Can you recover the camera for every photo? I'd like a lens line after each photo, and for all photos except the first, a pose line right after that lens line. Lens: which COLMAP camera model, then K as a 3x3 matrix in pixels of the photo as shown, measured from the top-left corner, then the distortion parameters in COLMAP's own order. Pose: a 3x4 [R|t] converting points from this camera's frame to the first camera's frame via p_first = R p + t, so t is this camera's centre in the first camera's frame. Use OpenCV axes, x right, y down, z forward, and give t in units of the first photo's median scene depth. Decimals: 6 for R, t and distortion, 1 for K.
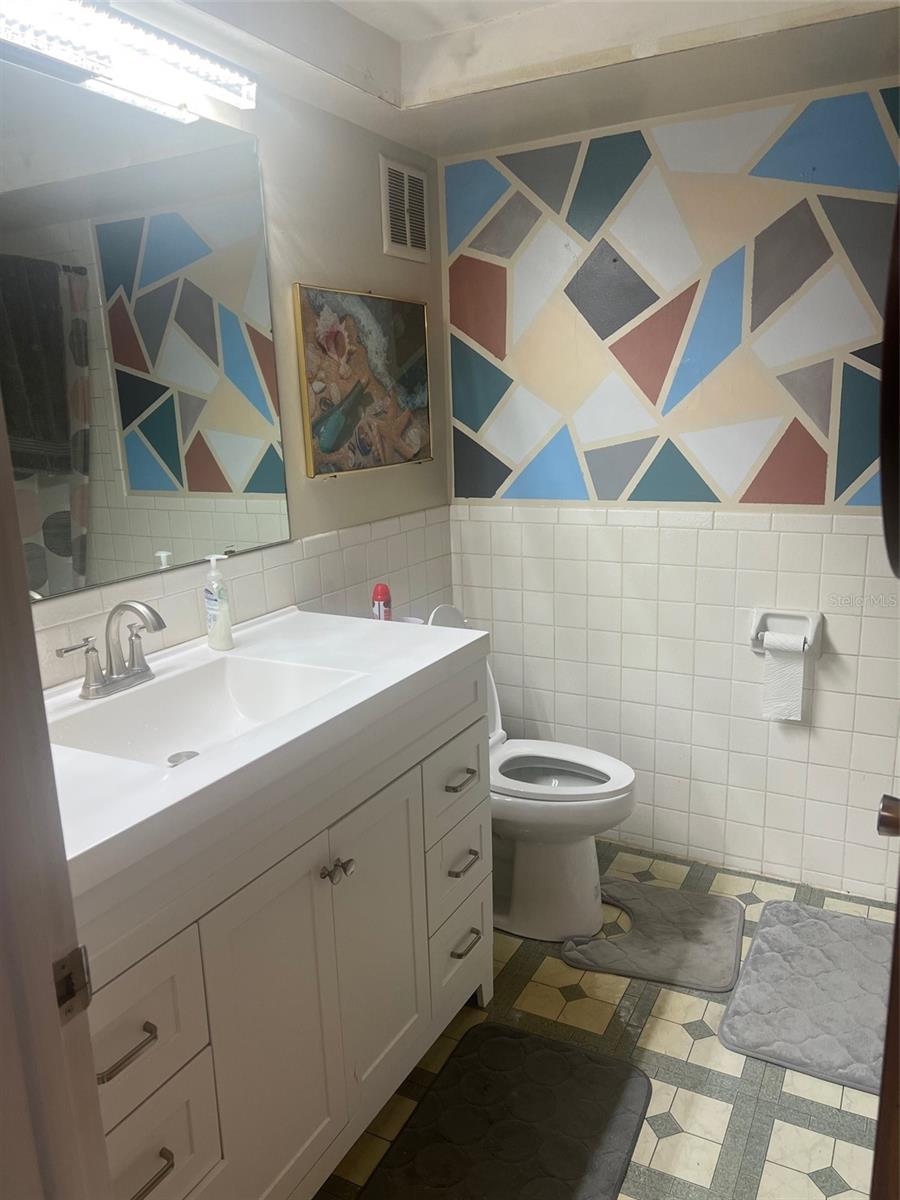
lens RADIAL K [[899.0, 0, 450.0], [0, 899.0, 600.0], [0, 0, 1]] dist [0.096267, -0.121471]
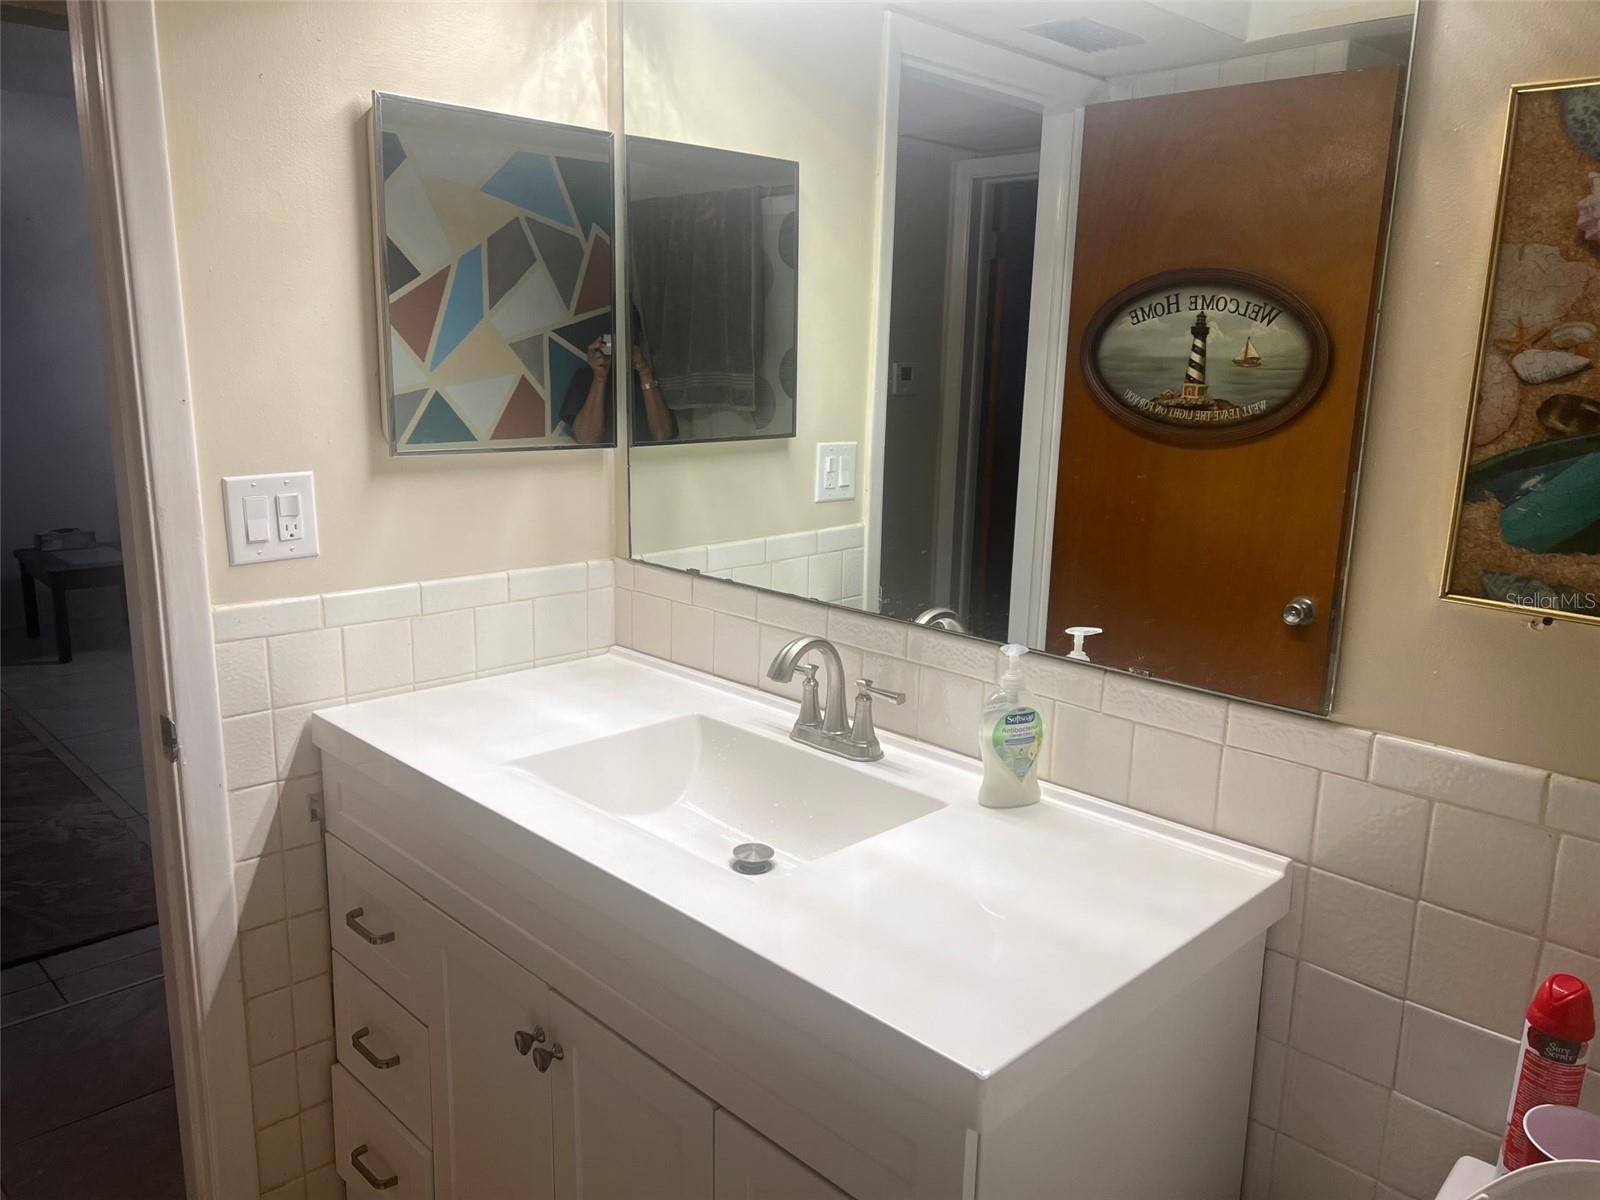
lens RADIAL K [[1198.7, 0, 800.0], [0, 1198.7, 600.0], [0, 0, 1]] dist [0.096267, -0.121471]
pose [[-0.283803, 0.220287, -0.933236, 0.406067], [-0.228233, 0.929764, 0.288875, -0.222011], [0.931324, 0.294979, -0.213593, 0.858772]]
